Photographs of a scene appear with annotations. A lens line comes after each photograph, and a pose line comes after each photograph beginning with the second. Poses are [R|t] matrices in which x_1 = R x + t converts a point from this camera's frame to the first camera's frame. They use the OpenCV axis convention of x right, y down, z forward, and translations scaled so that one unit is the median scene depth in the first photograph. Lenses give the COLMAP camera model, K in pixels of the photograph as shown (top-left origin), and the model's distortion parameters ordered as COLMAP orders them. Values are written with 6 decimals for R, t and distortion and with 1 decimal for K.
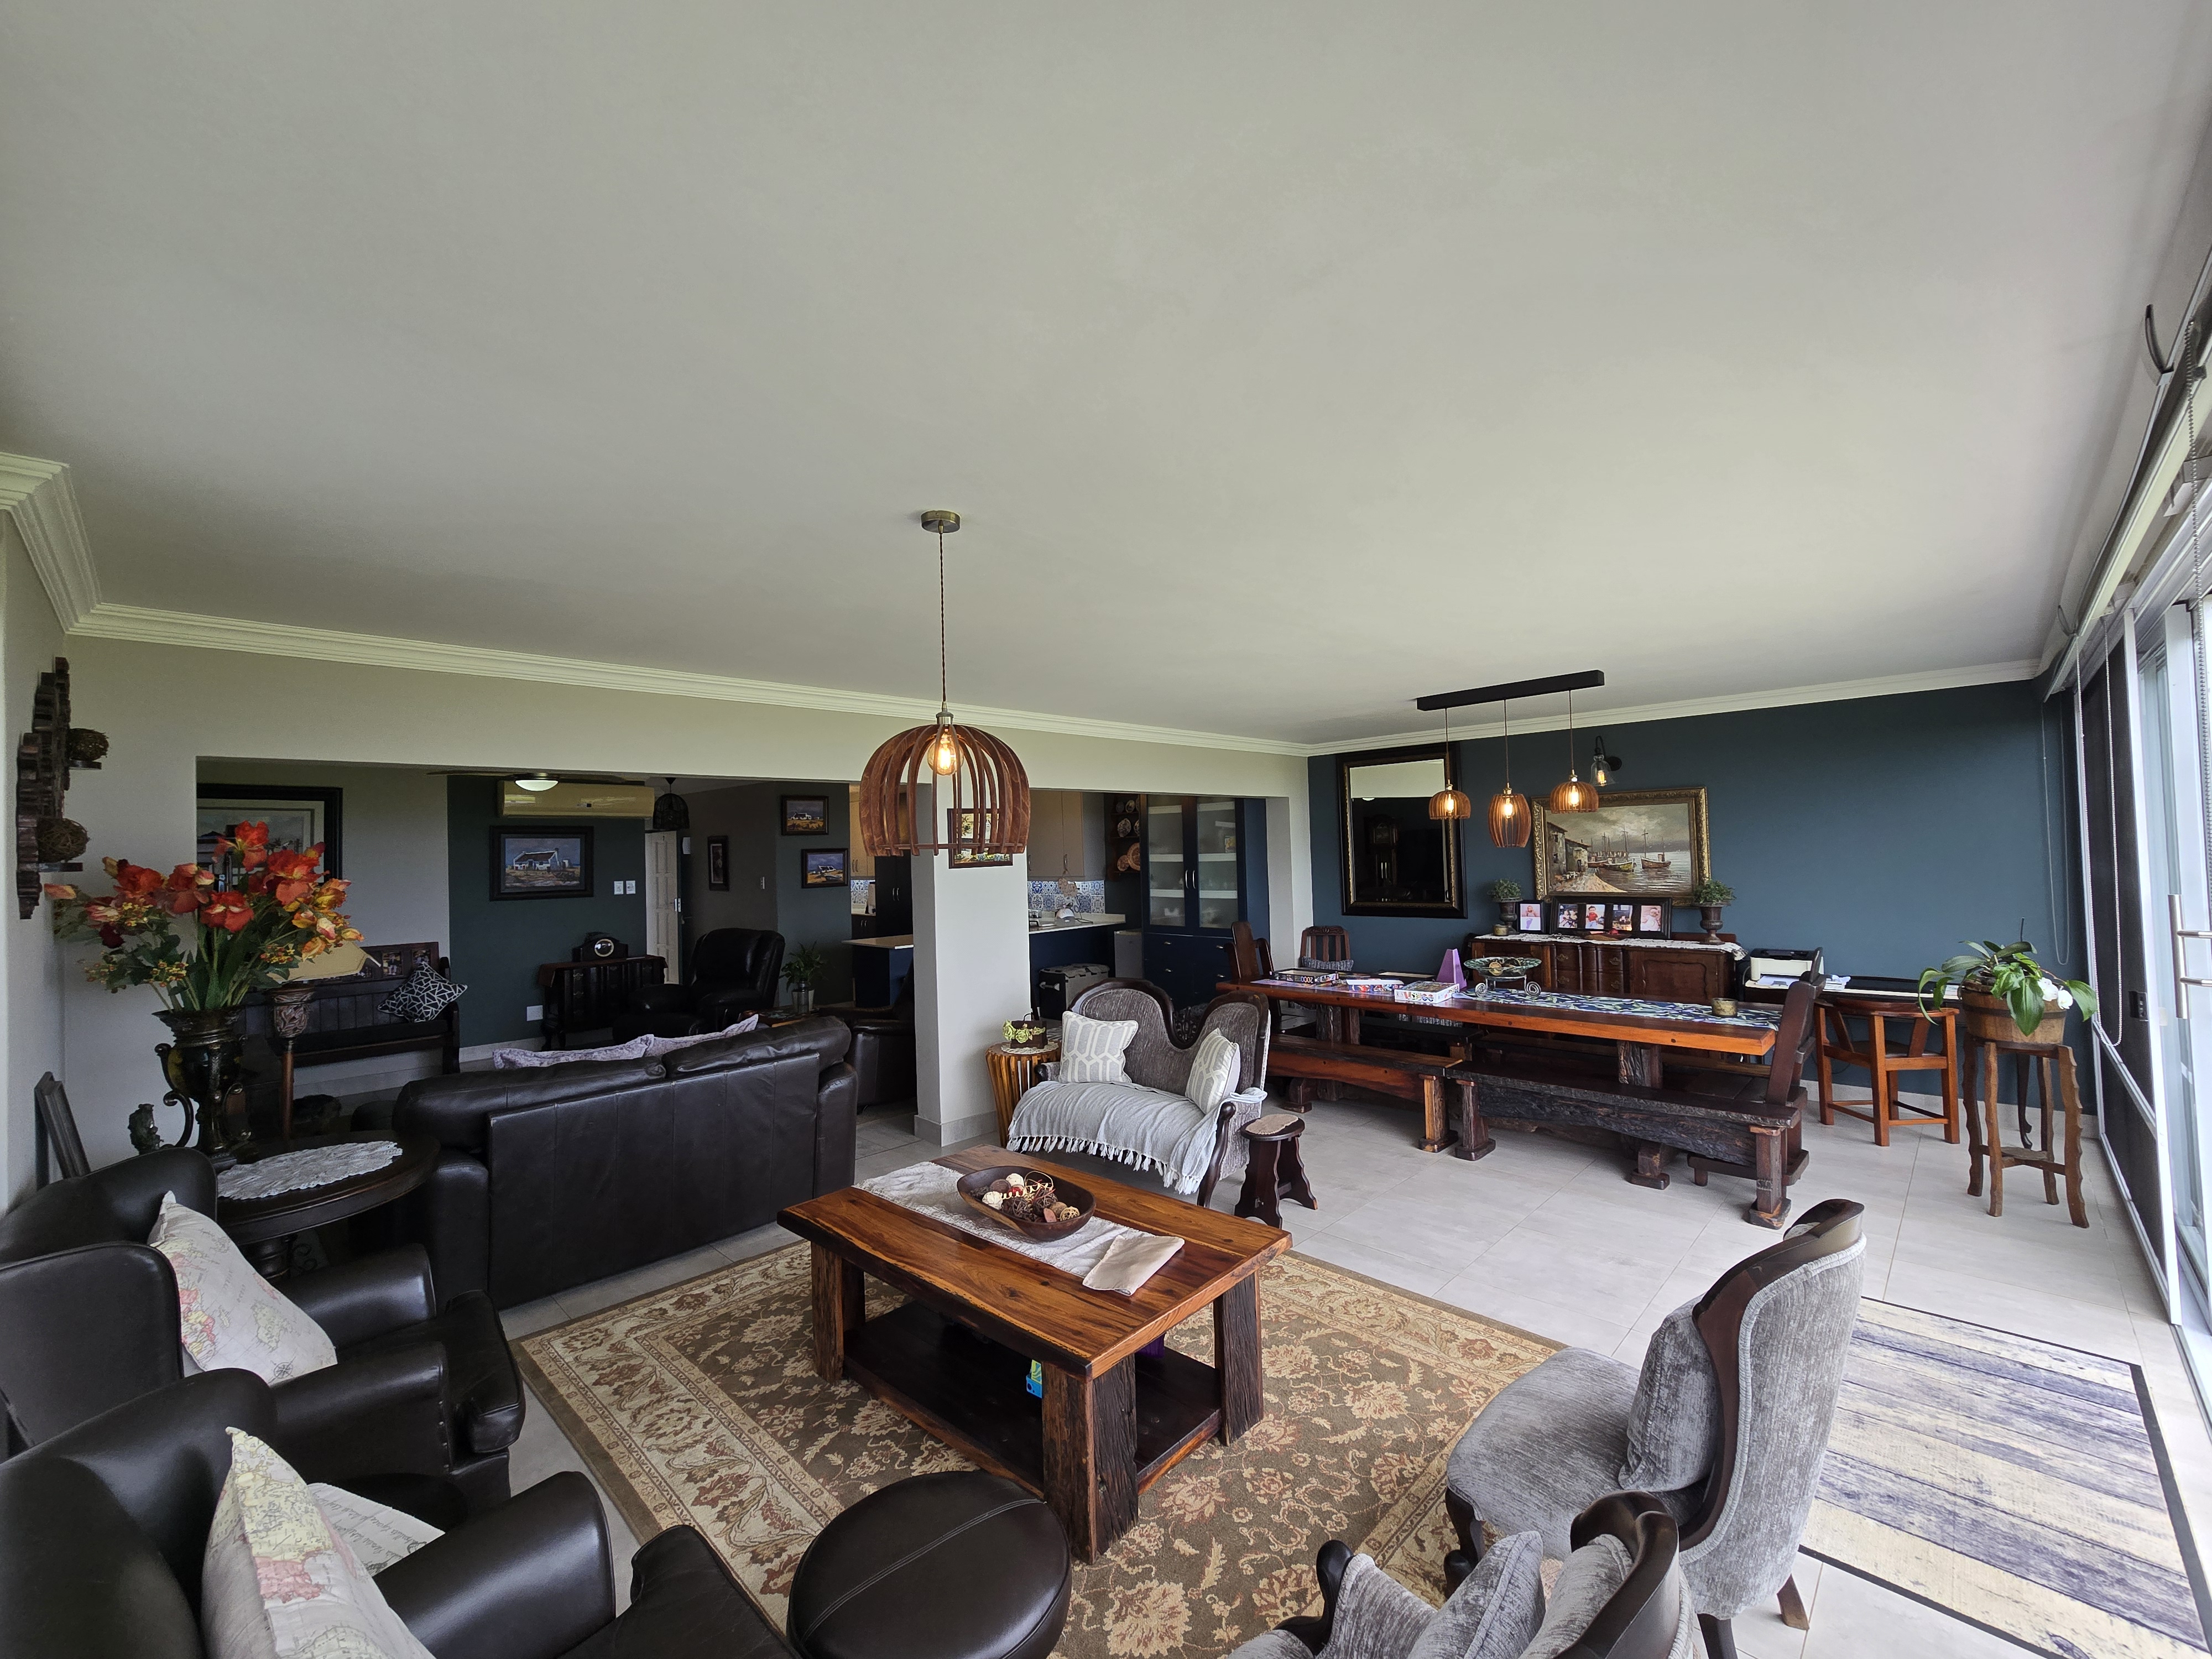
lens RADIAL K [[911.1, 0, 1113.2], [0, 911.1, 832.7], [0, 0, 1]] dist [-0.002378, 0.000098]
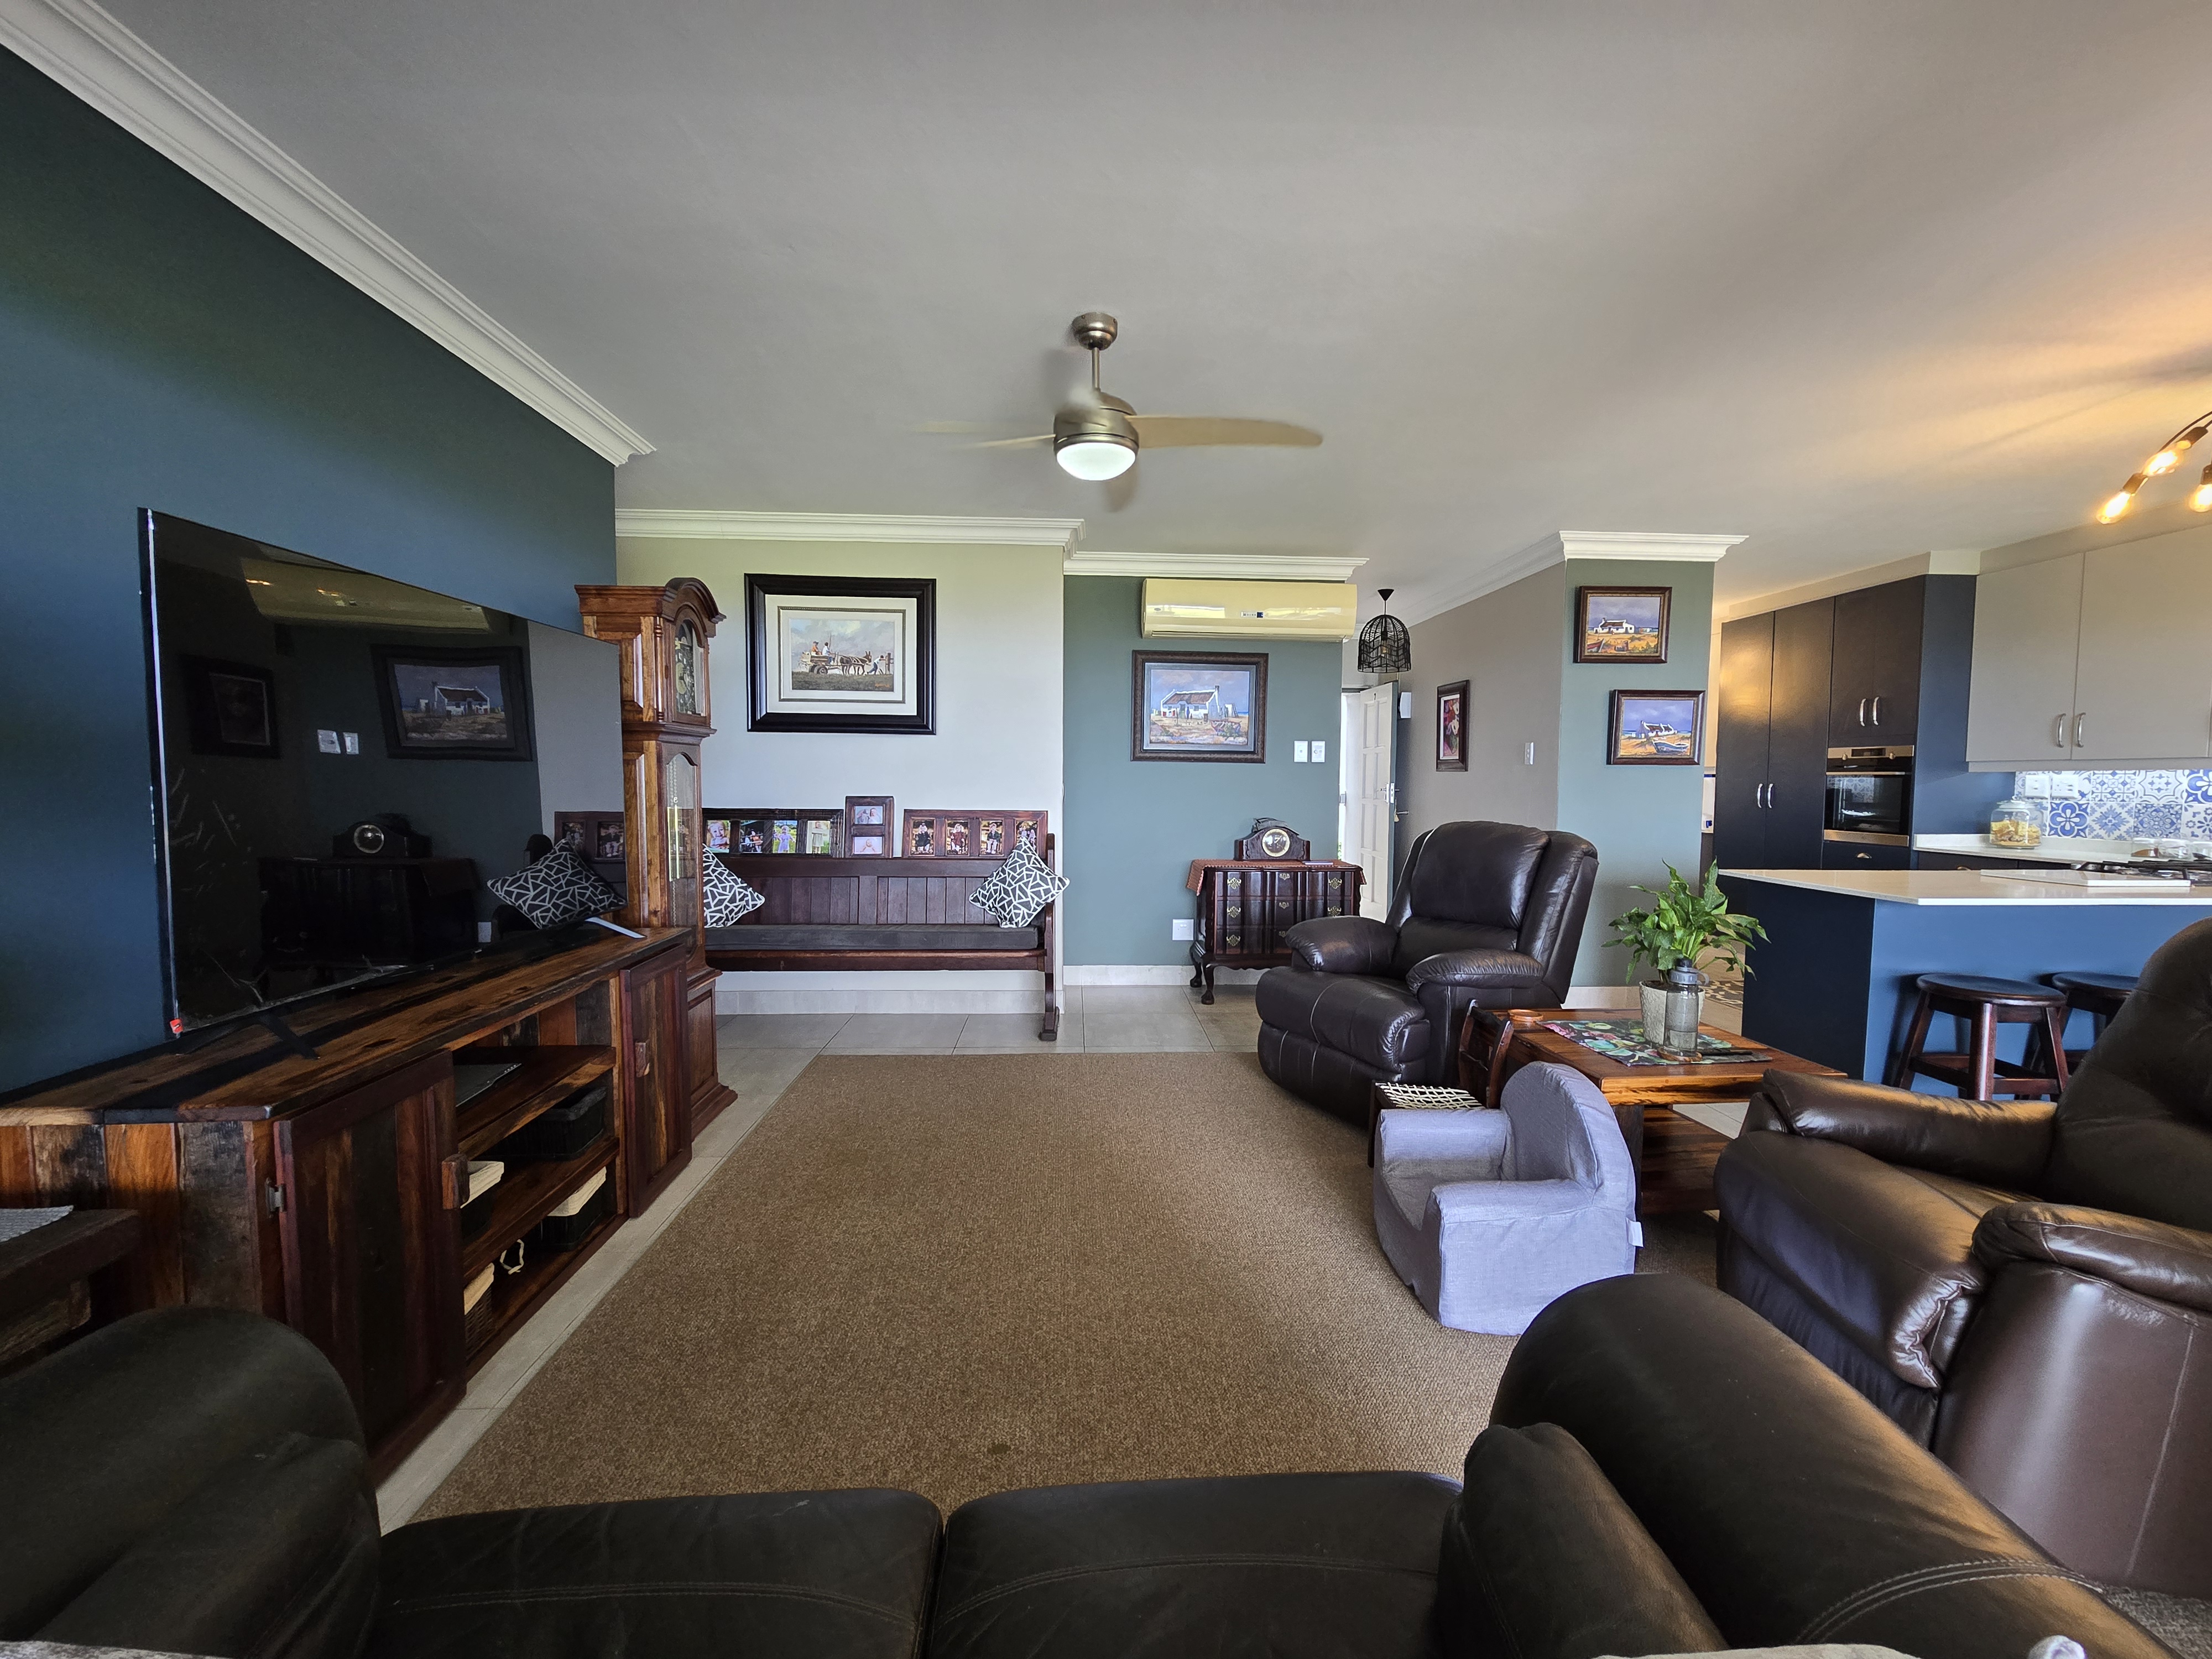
lens RADIAL K [[900.2, 0, 1116.8], [0, 900.2, 840.7], [0, 0, 1]] dist [-0.026486, 0.013080]
pose [[0.730821, 0.077867, -0.678113, -0.275357], [-0.013647, 0.994940, 0.099540, 0.081974], [0.682433, -0.063492, 0.728186, 0.600674]]
